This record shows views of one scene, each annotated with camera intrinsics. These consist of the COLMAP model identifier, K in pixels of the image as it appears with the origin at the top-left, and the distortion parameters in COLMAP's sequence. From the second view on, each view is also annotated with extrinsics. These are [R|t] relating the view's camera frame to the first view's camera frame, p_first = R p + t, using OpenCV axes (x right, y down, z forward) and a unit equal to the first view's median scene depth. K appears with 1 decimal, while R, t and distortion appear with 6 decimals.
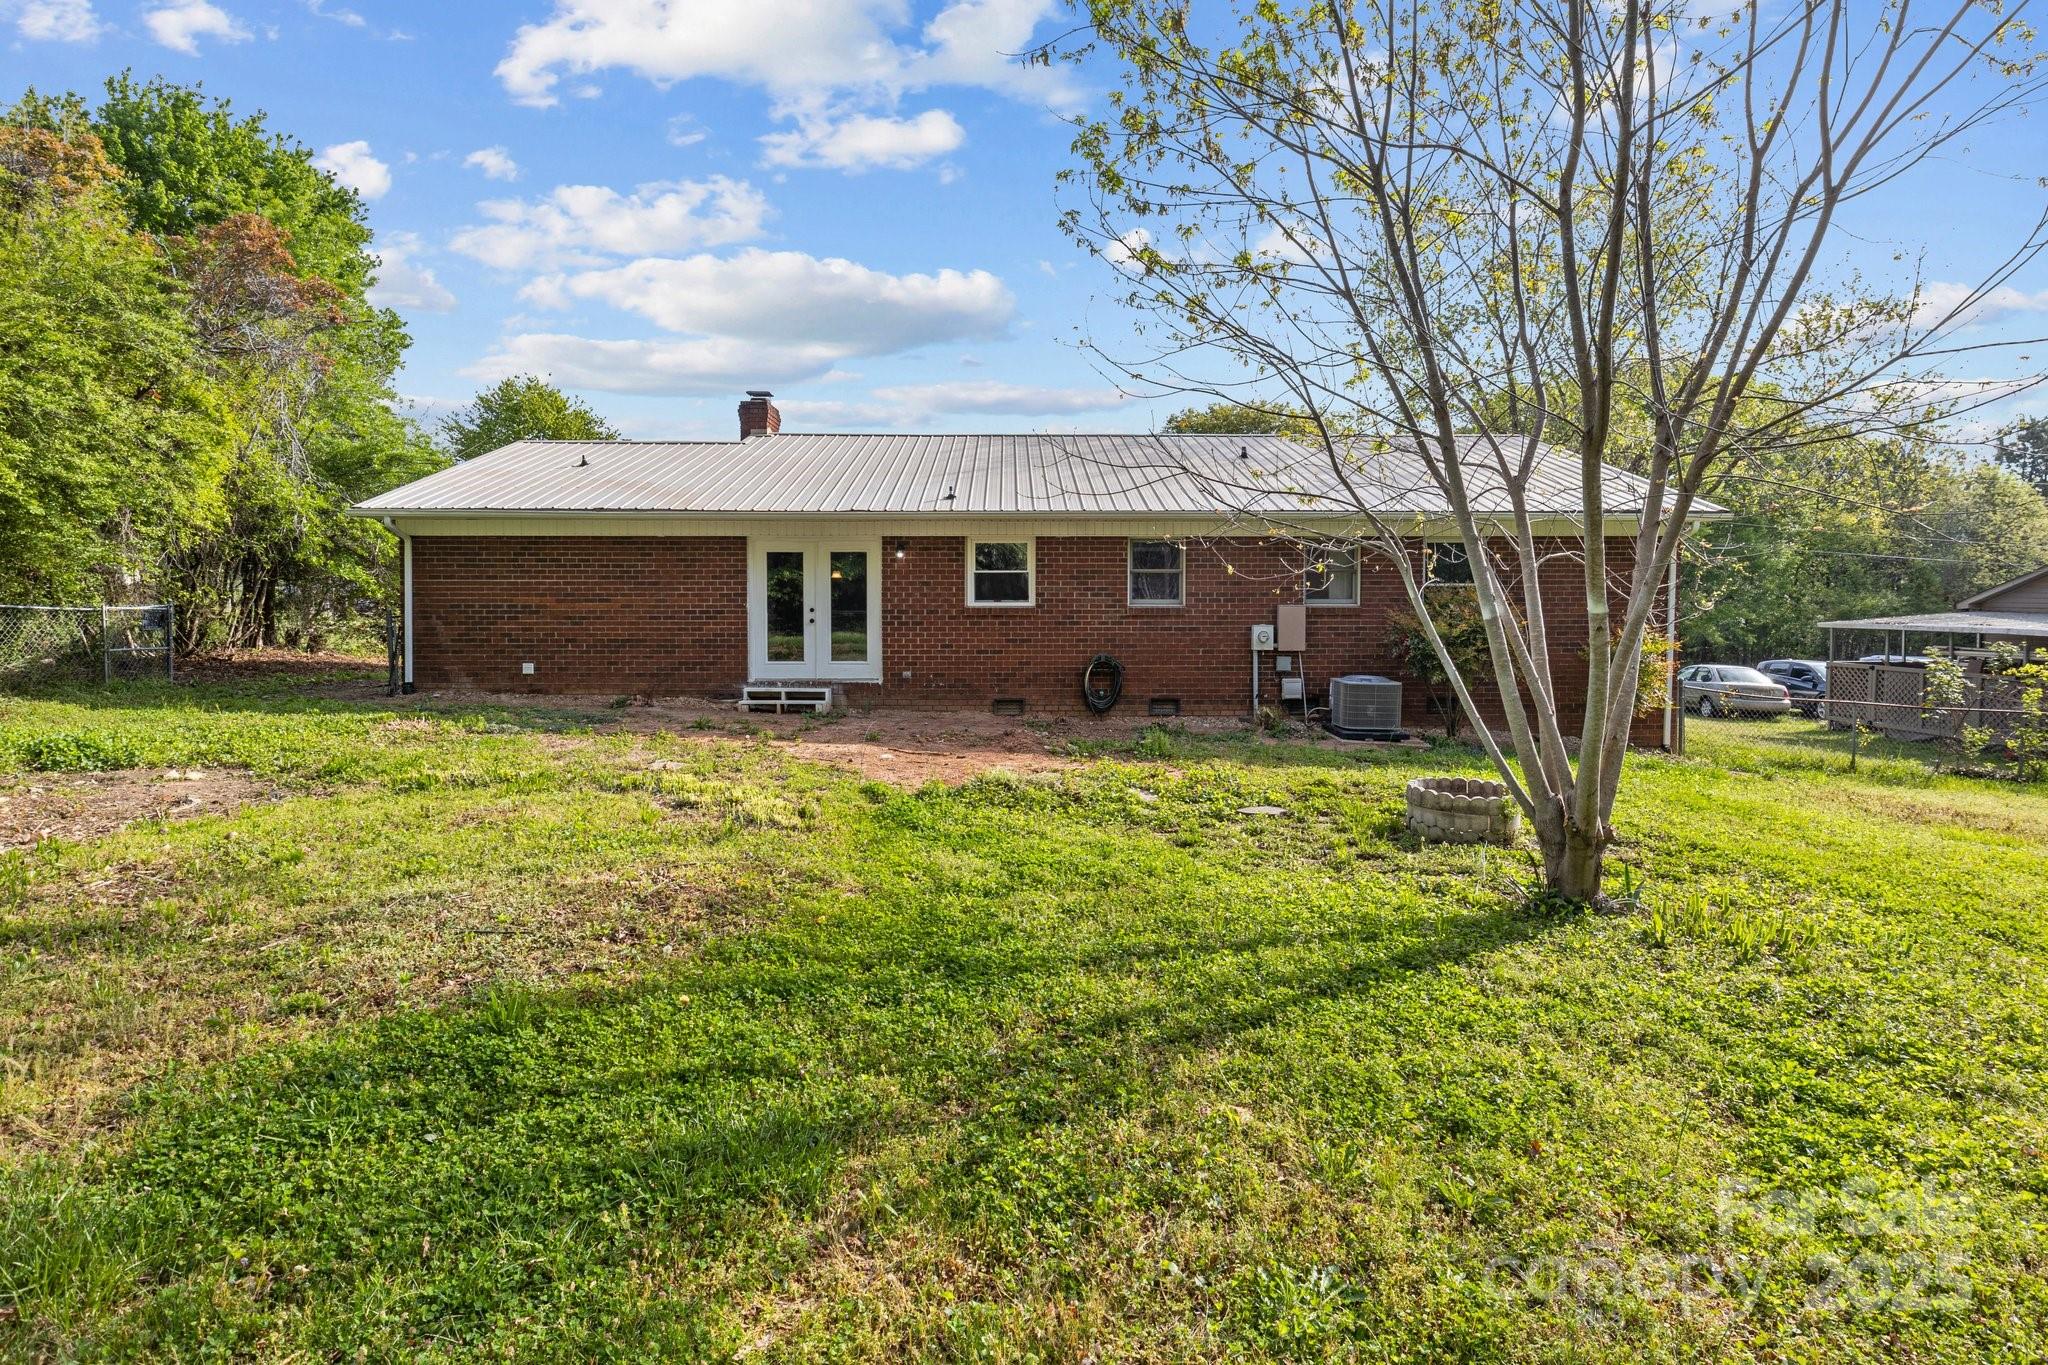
lens RADIAL K [[1026.1, 0, 1029.3], [0, 1026.1, 656.7], [0, 0, 1]] dist [-0.008677, 0.000735]
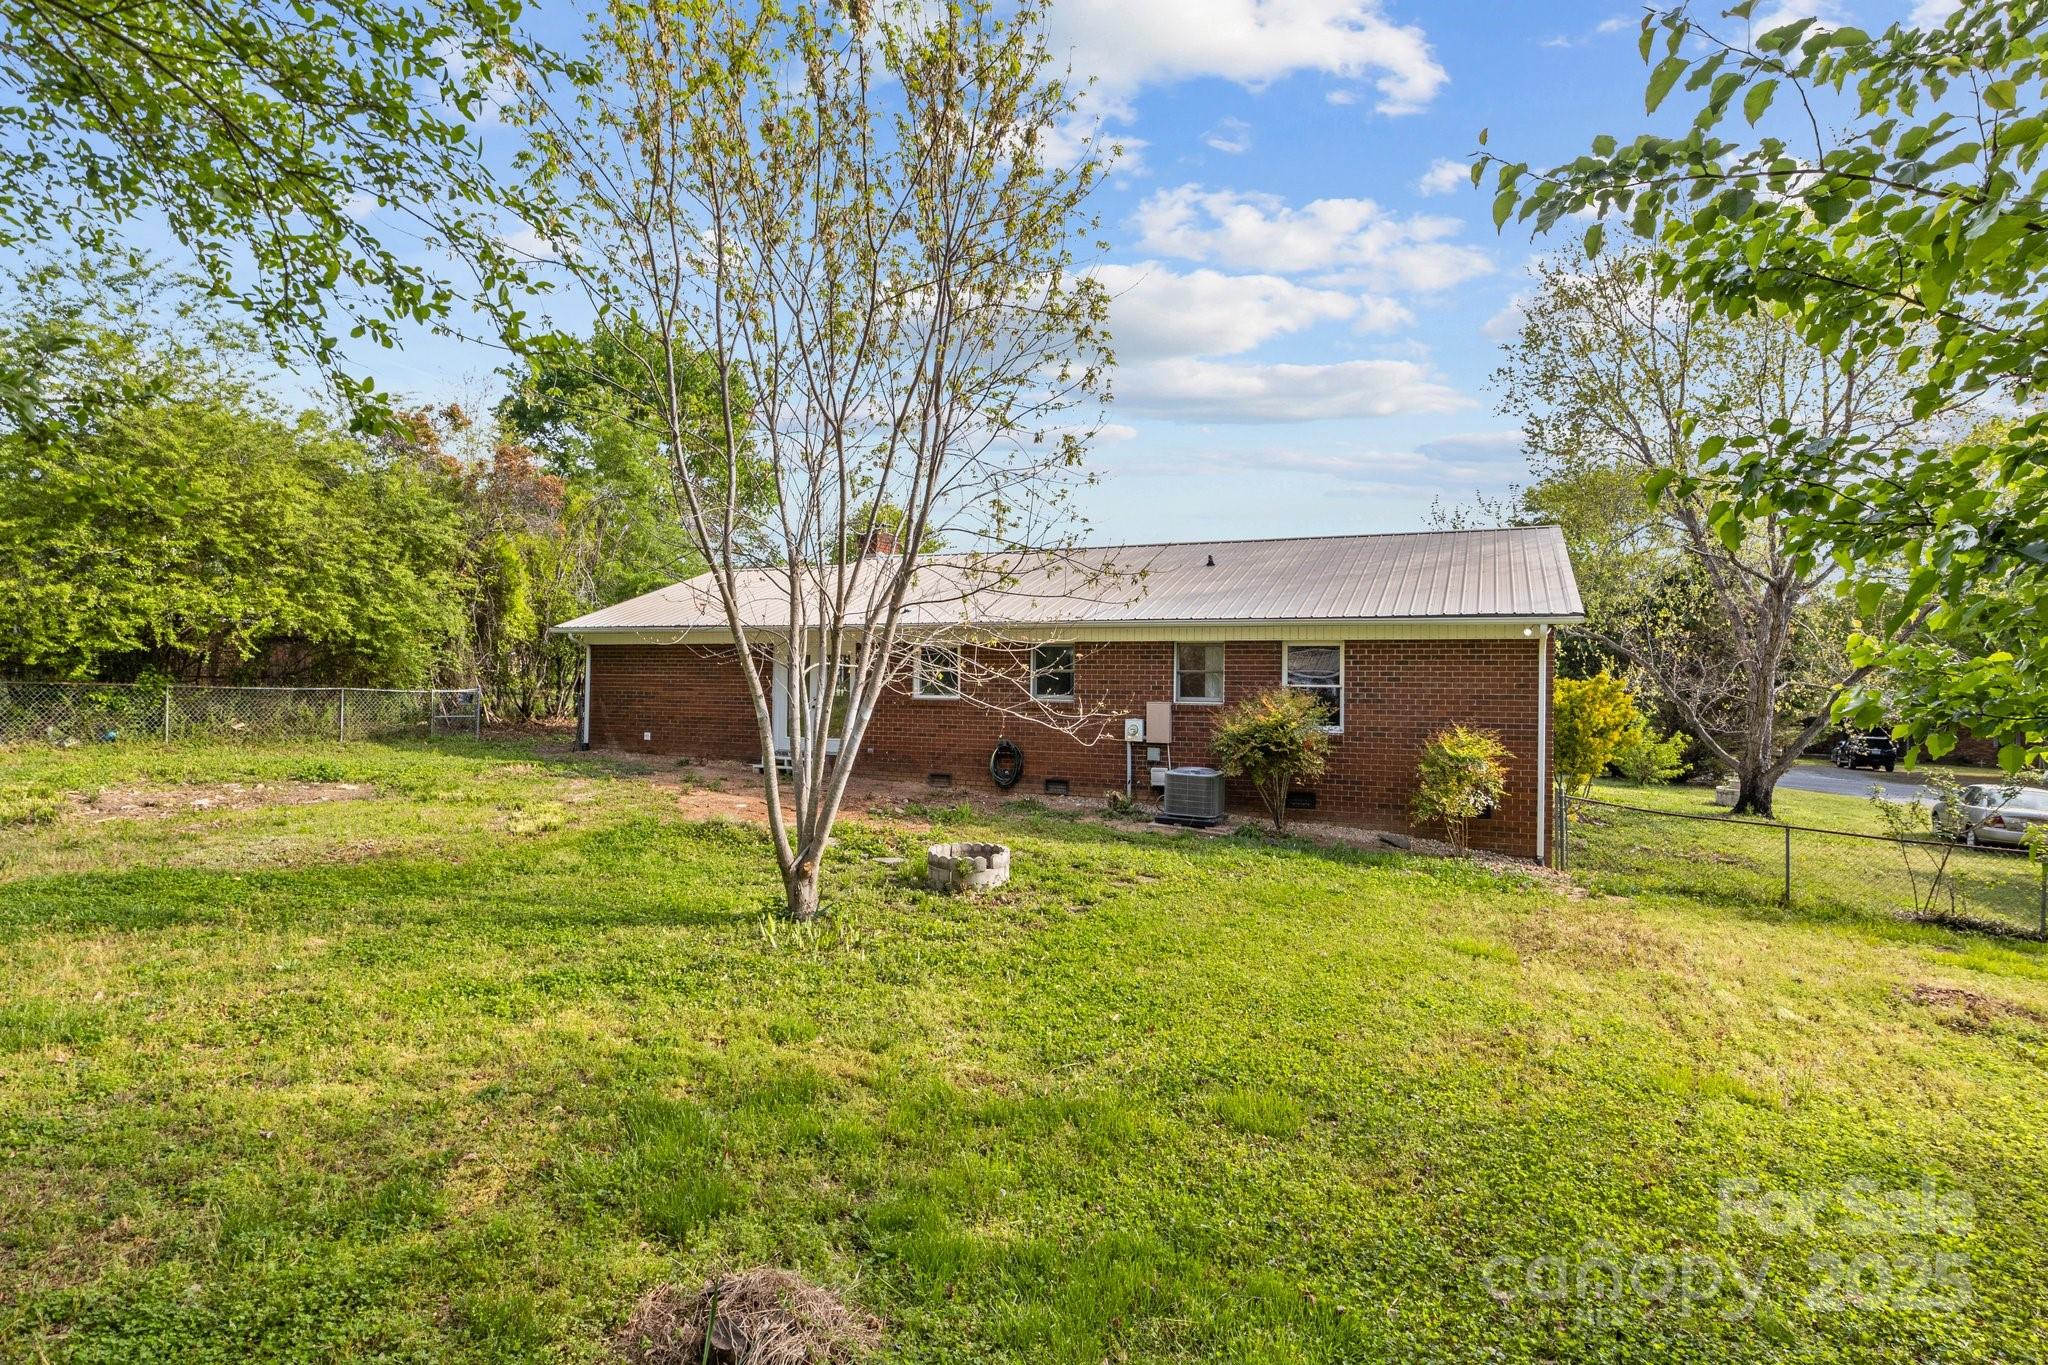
lens RADIAL K [[1030.4, 0, 1024.0], [0, 1030.4, 682.8], [0, 0, 1]] dist [-0.002662, 0.000274]
pose [[0.890023, 0.007489, -0.455854, 0.636997], [-0.042319, 0.996905, -0.066248, 0.009628], [0.453947, 0.078254, 0.887586, -0.066334]]
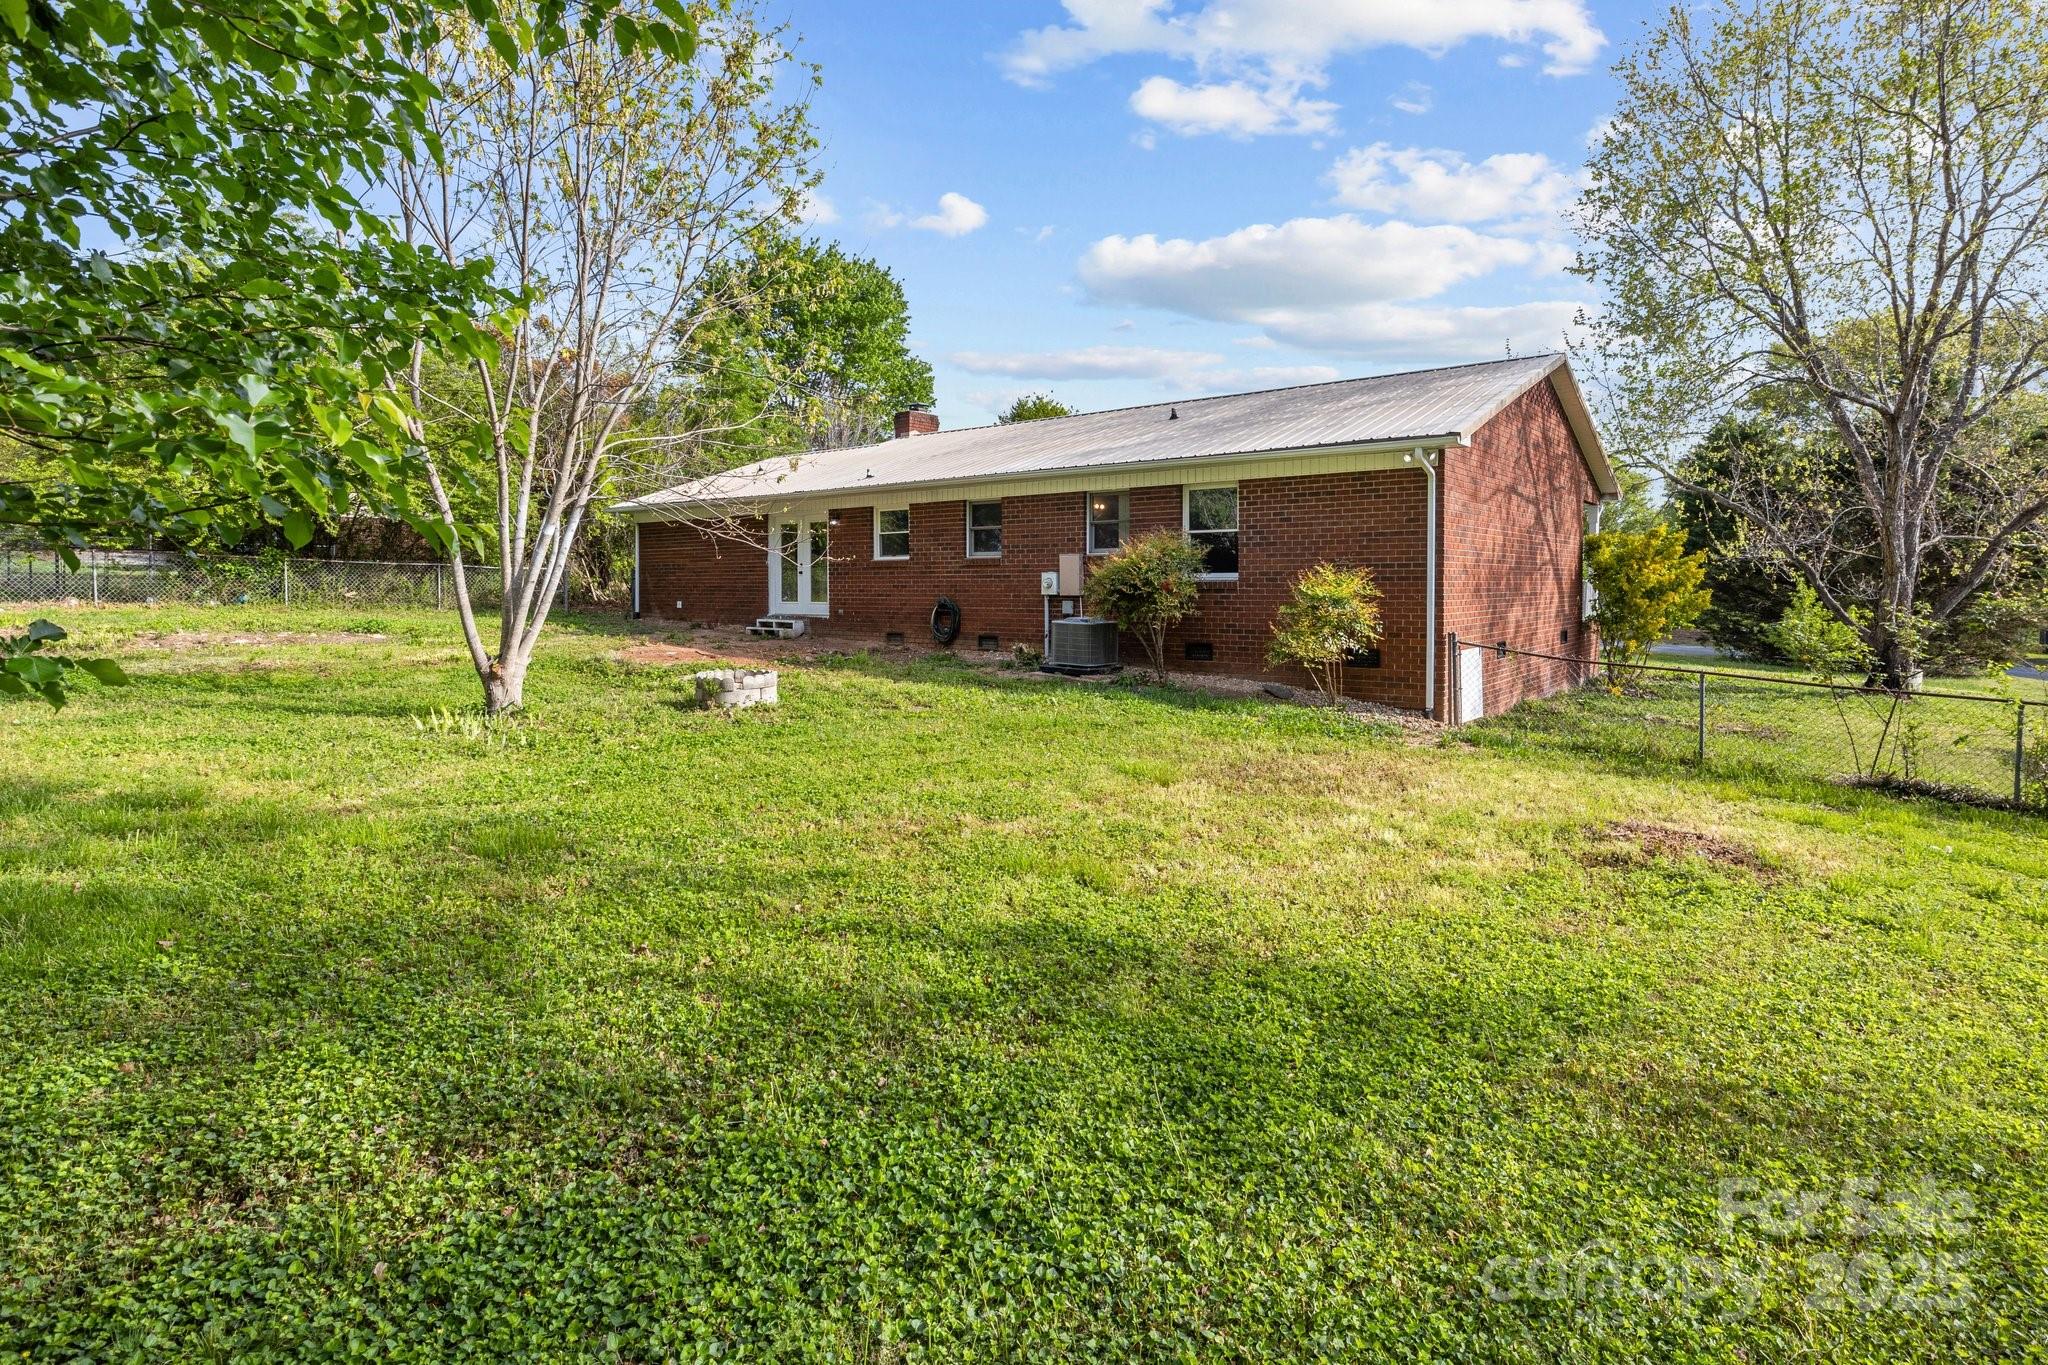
lens RADIAL K [[1026.1, 0, 1029.3], [0, 1026.1, 656.7], [0, 0, 1]] dist [-0.008677, 0.000735]
pose [[0.759725, 0.041393, -0.648925, 0.939508], [-0.047040, 0.998856, 0.008642, 0.052519], [0.648540, 0.023960, 0.760803, 0.137331]]
